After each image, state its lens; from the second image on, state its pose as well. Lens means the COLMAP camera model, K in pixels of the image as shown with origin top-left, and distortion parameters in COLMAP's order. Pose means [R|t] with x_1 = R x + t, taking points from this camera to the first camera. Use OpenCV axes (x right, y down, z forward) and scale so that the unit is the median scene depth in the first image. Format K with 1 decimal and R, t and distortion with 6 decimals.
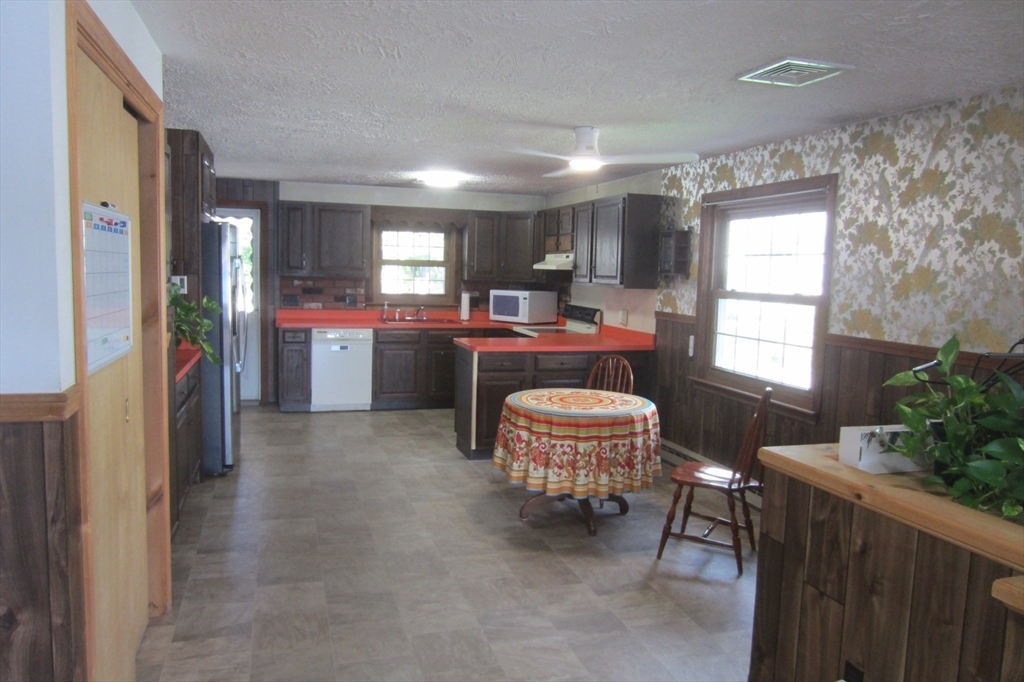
lens RADIAL K [[727.7, 0, 507.4], [0, 727.7, 341.1], [0, 0, 1]] dist [-0.028386, 0.005395]
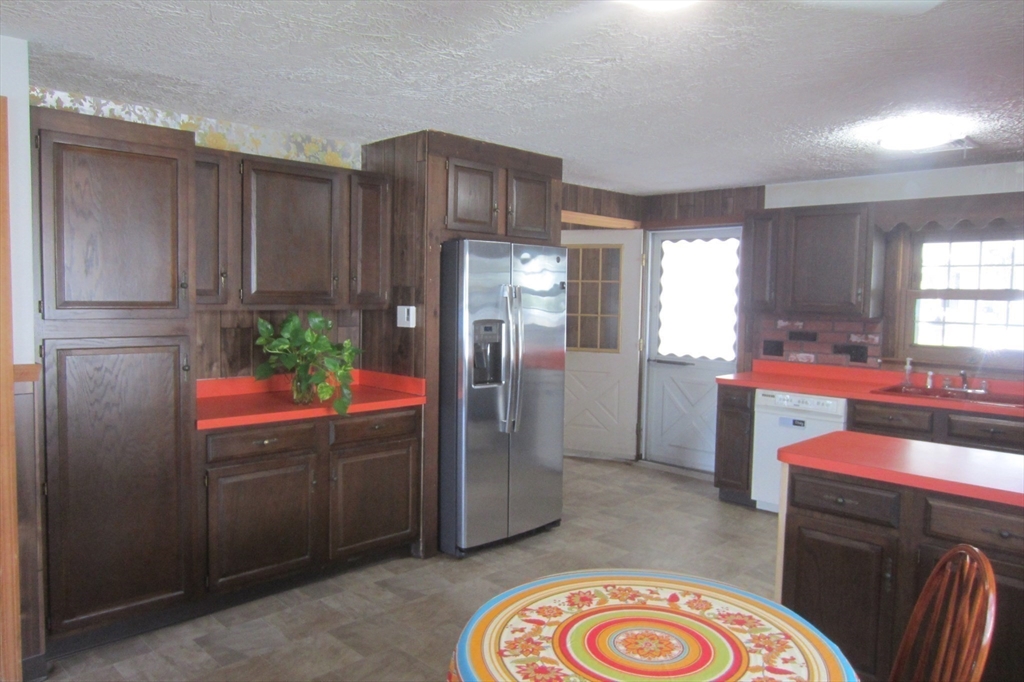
lens RADIAL K [[727.7, 0, 507.4], [0, 727.7, 341.1], [0, 0, 1]] dist [-0.028386, 0.005395]
pose [[0.472383, 0.038406, -0.880556, 0.206689], [-0.097780, 0.995167, -0.009050, -0.030509], [0.875953, 0.090376, 0.473855, 0.427724]]
